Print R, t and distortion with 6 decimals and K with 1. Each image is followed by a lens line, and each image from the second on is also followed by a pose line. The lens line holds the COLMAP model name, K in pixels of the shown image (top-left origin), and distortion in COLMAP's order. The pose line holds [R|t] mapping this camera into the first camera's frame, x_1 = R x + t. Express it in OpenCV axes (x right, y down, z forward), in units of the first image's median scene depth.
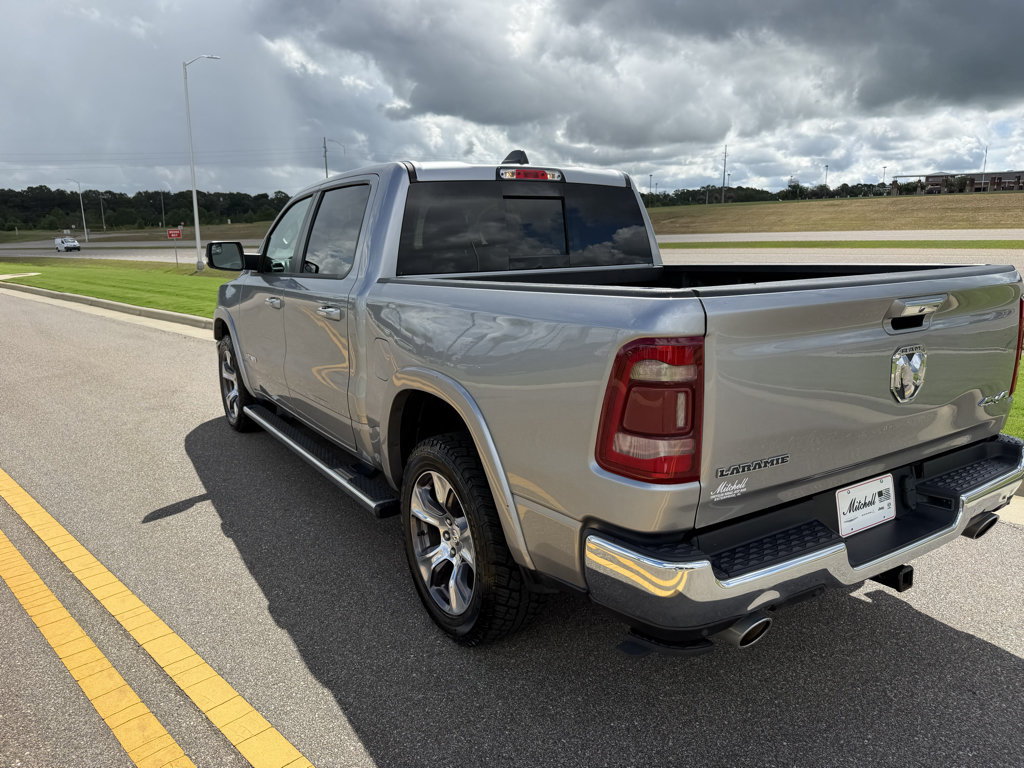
lens RADIAL K [[722.6, 0, 511.0], [0, 722.6, 386.3], [0, 0, 1]] dist [0.041557, -0.052153]
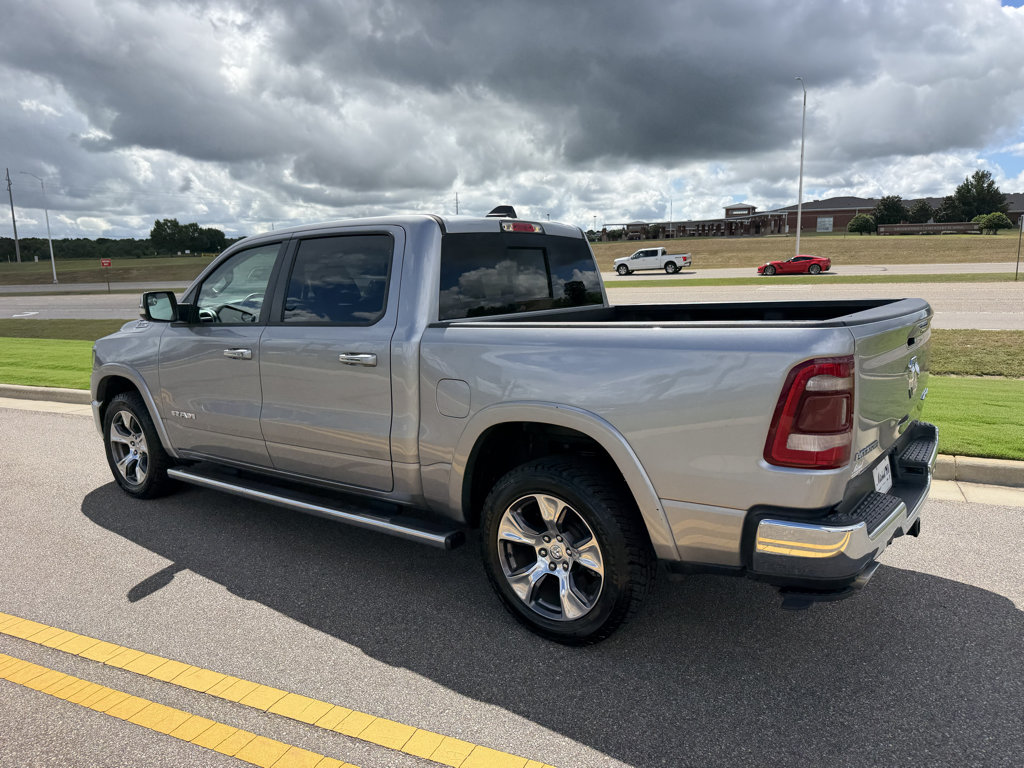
lens RADIAL K [[722.6, 0, 515.2], [0, 722.6, 400.3], [0, 0, 1]] dist [0.041557, -0.052153]
pose [[0.936919, -0.068667, 0.342735, -0.161977], [0.081312, 0.996431, -0.022643, -0.001223], [-0.339957, 0.049084, 0.939159, -0.010843]]
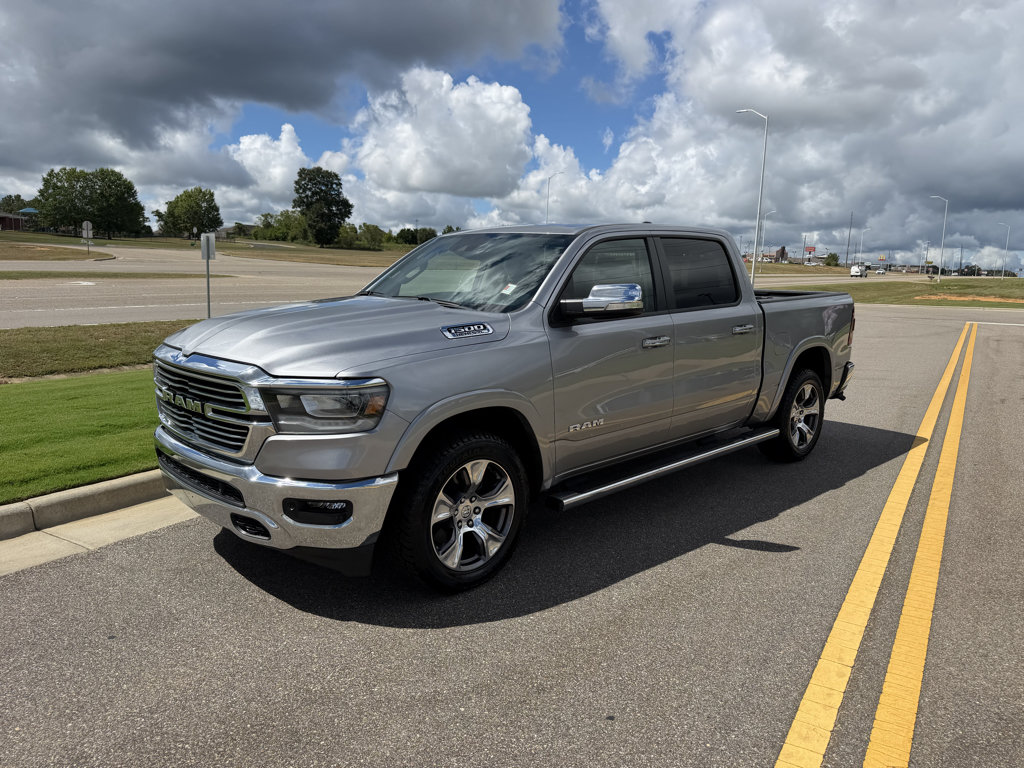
lens RADIAL K [[722.6, 0, 518.6], [0, 722.6, 382.1], [0, 0, 1]] dist [0.041557, -0.052153]
pose [[-0.214084, -0.144870, 0.966013, -0.640061], [0.187264, 0.964511, 0.186145, -0.143116], [-0.958697, 0.220750, -0.179357, 0.699649]]
